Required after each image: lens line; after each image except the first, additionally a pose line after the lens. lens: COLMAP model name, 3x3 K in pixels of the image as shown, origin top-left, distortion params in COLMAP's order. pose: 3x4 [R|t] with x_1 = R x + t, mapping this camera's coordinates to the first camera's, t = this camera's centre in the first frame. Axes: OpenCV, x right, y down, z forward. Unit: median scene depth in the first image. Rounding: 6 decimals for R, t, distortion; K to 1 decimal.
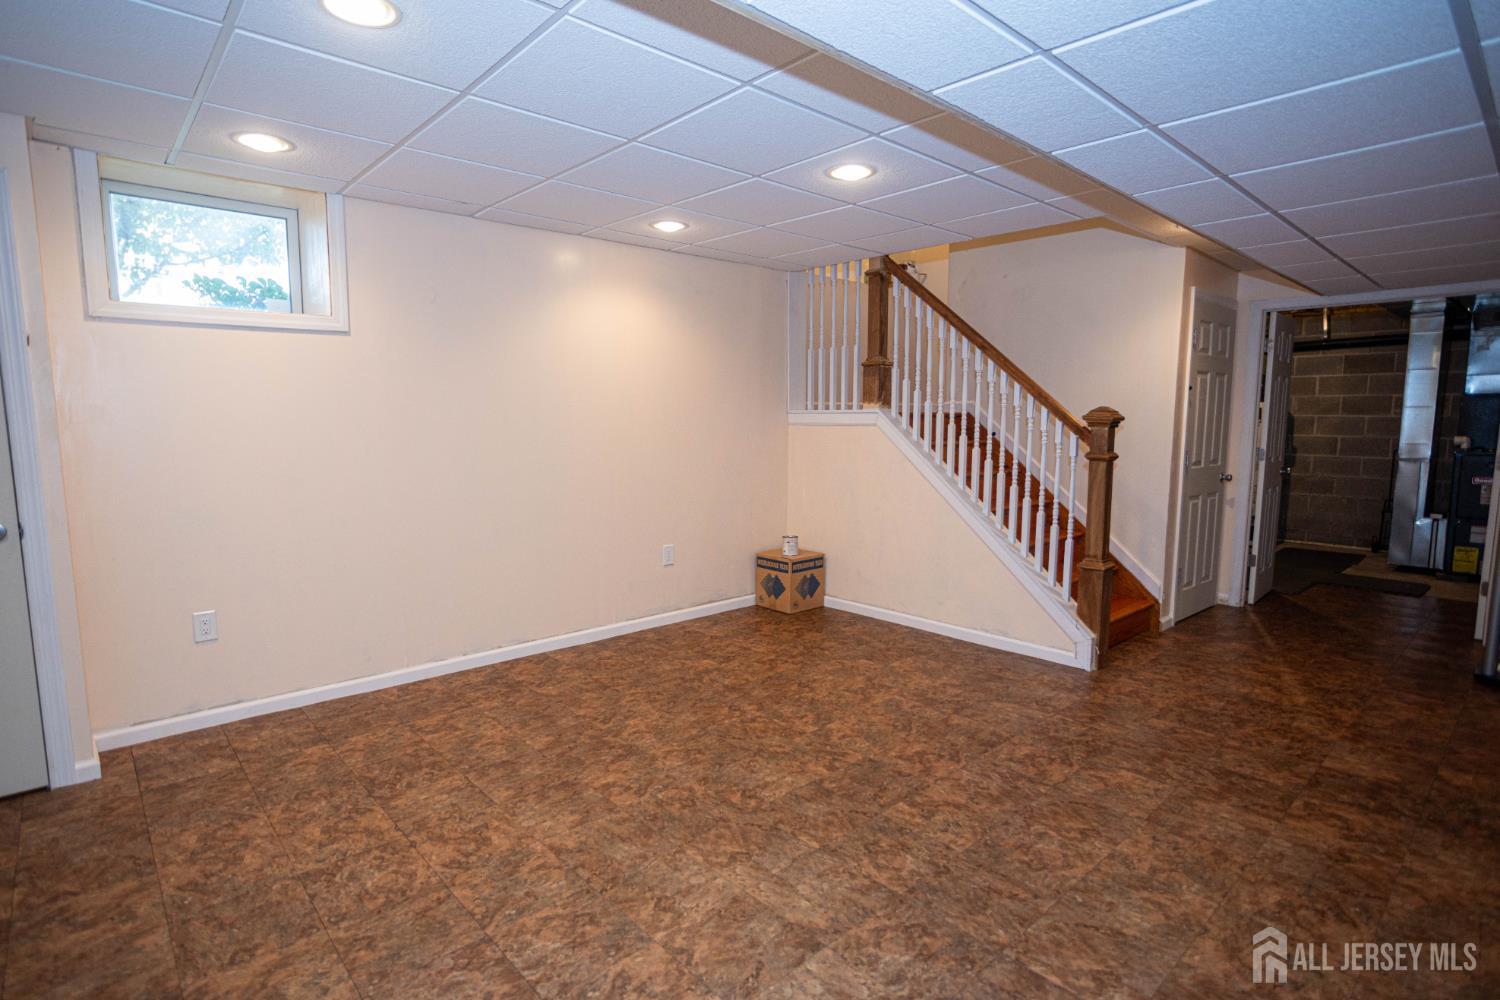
lens RADIAL K [[760.2, 0, 741.1], [0, 760.2, 502.0], [0, 0, 1]] dist [-0.060944, 0.039213]
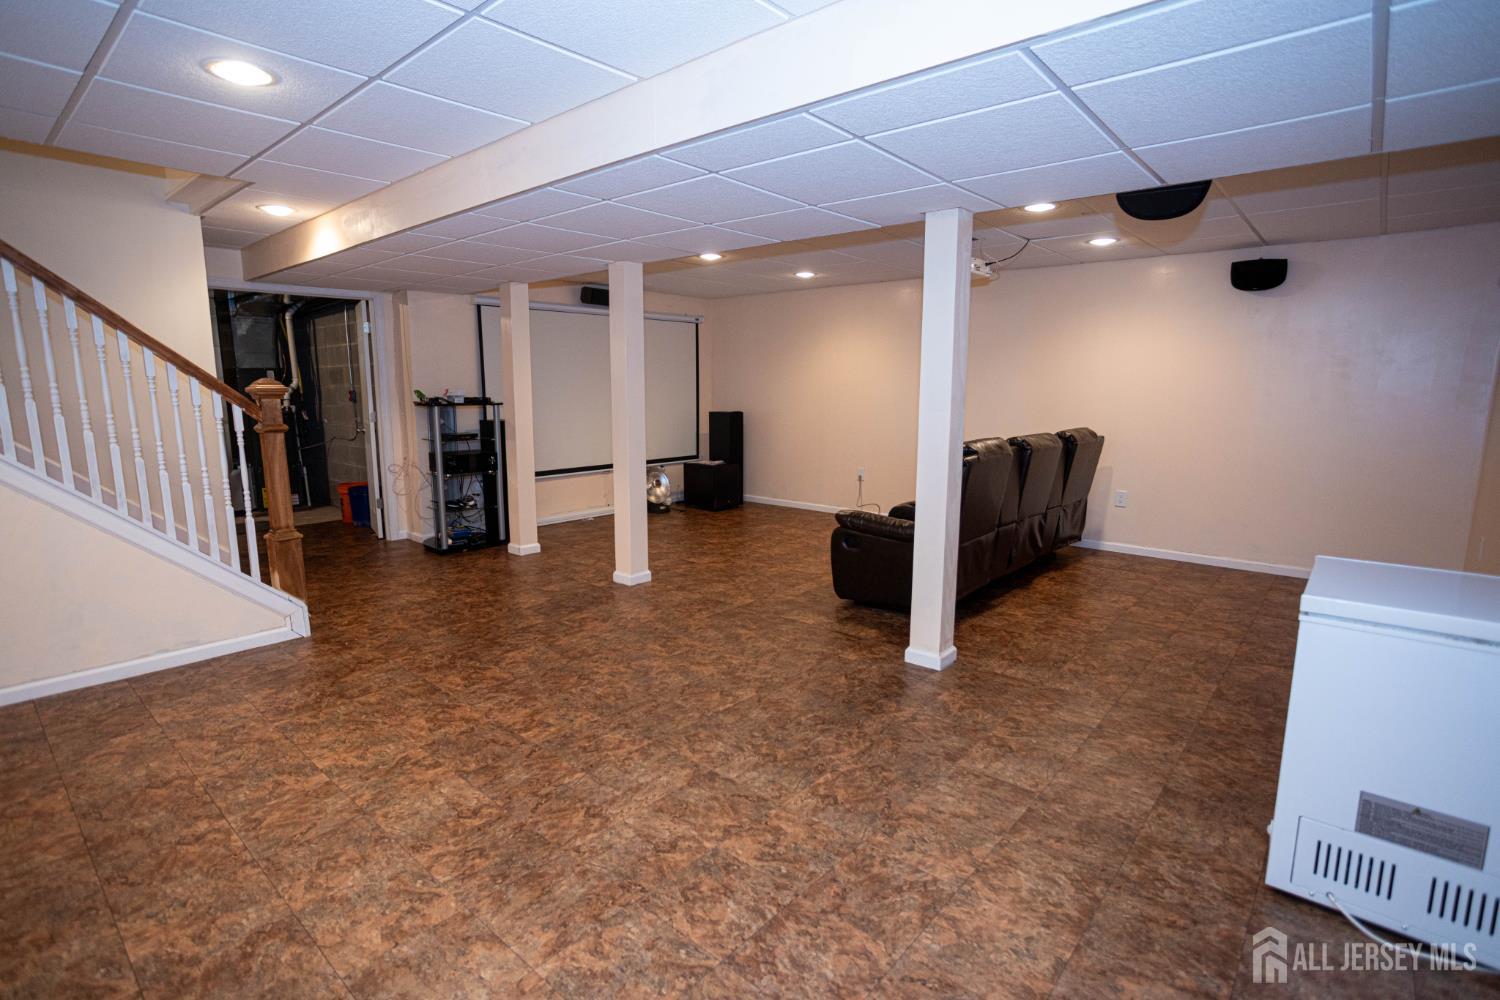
lens RADIAL K [[739.1, 0, 739.7], [0, 739.1, 504.6], [0, 0, 1]] dist [-0.058458, 0.036130]
pose [[-0.114515, -0.161345, 0.980232, -0.781247], [0.114128, 0.978053, 0.174319, -0.080960], [-0.986844, 0.131834, -0.093588, 0.688590]]
